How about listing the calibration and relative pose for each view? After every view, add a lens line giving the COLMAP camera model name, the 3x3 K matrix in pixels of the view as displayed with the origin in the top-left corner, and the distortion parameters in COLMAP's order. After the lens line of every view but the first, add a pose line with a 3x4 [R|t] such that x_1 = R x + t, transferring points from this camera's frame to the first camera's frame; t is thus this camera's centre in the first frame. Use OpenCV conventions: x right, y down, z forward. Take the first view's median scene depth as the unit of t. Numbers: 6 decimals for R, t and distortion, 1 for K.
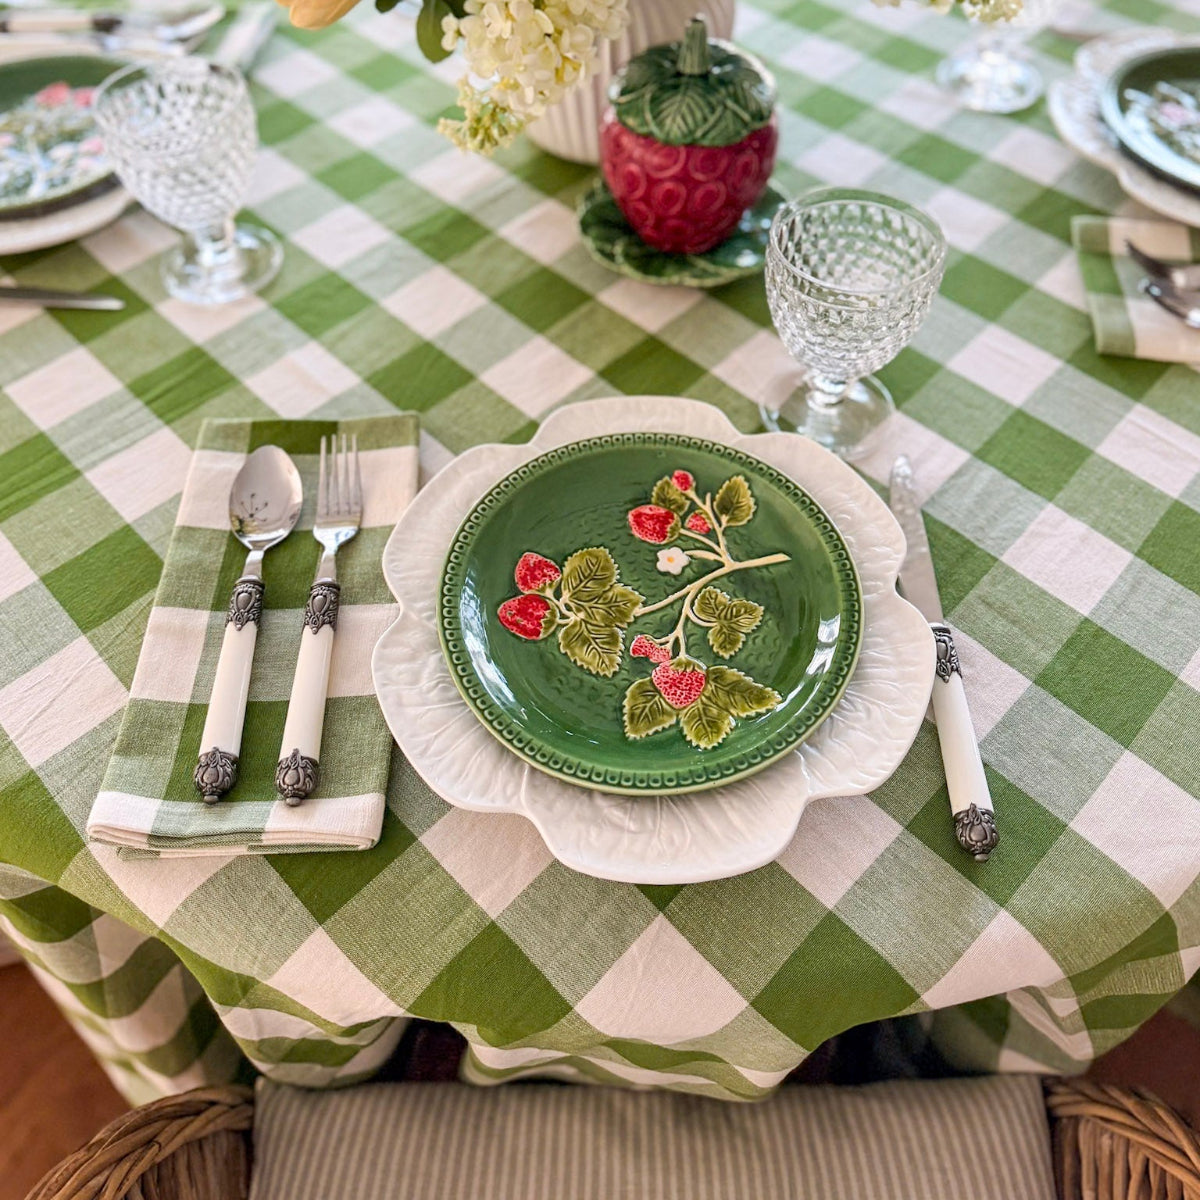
lens RADIAL K [[1150.5, 0, 604.1], [0, 1150.5, 401.1], [0, 0, 1]] dist [0.139144, -0.331807]
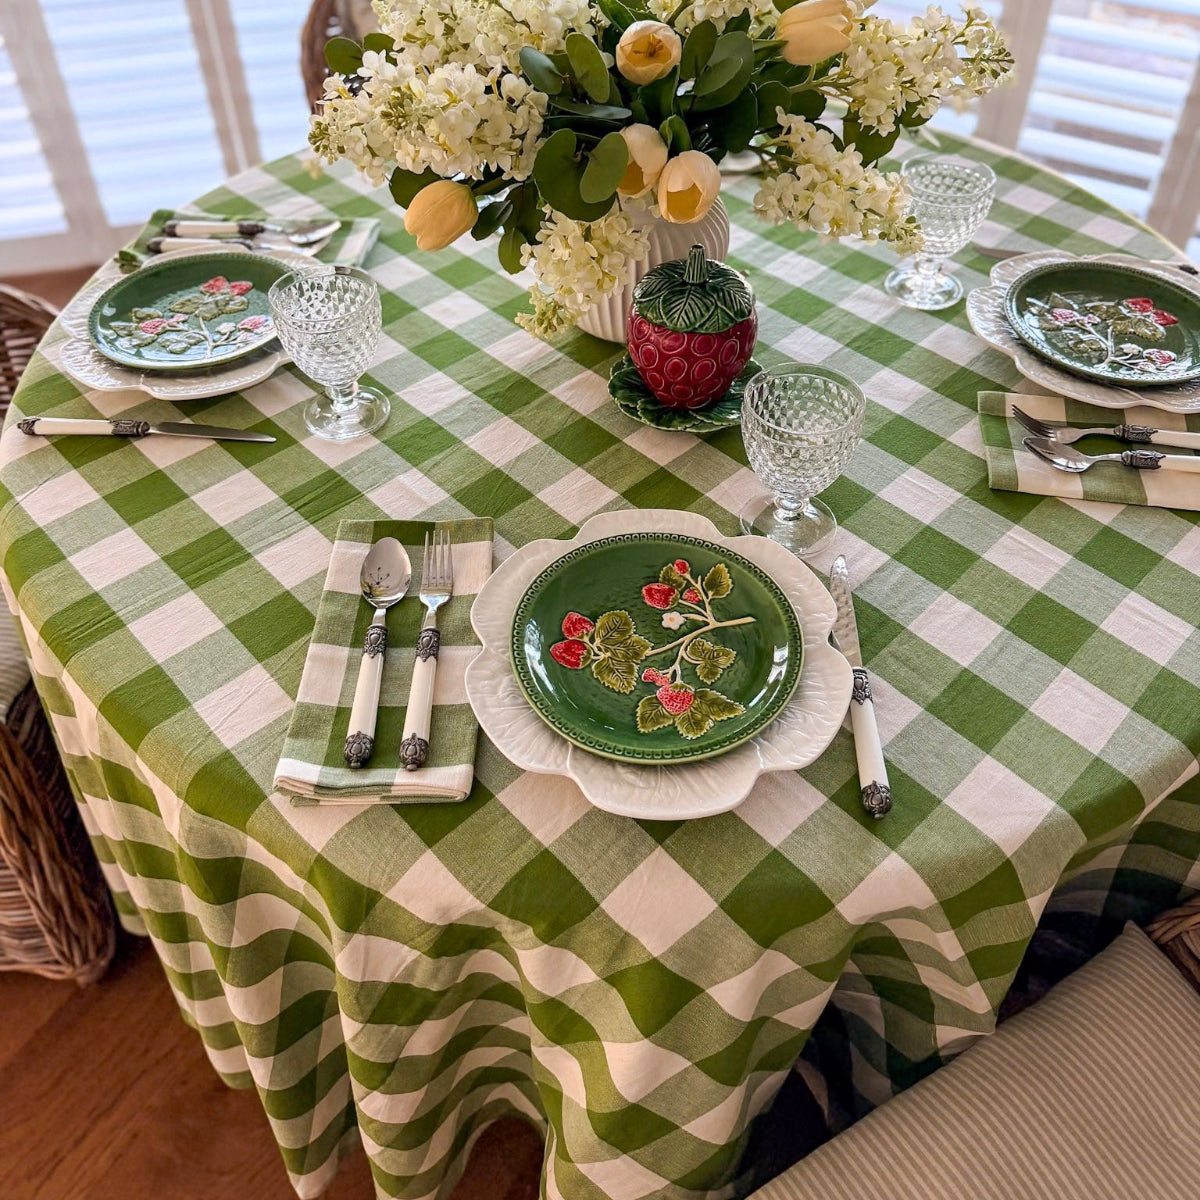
lens RADIAL K [[1117.3, 0, 606.8], [0, 1117.3, 449.0], [0, 0, 1]] dist [0.136095, -0.282102]
pose [[0.999691, 0.020434, -0.014160, -0.006632], [-0.021807, 0.994255, -0.104794, 0.071444], [0.011938, 0.105070, 0.994393, -0.377175]]
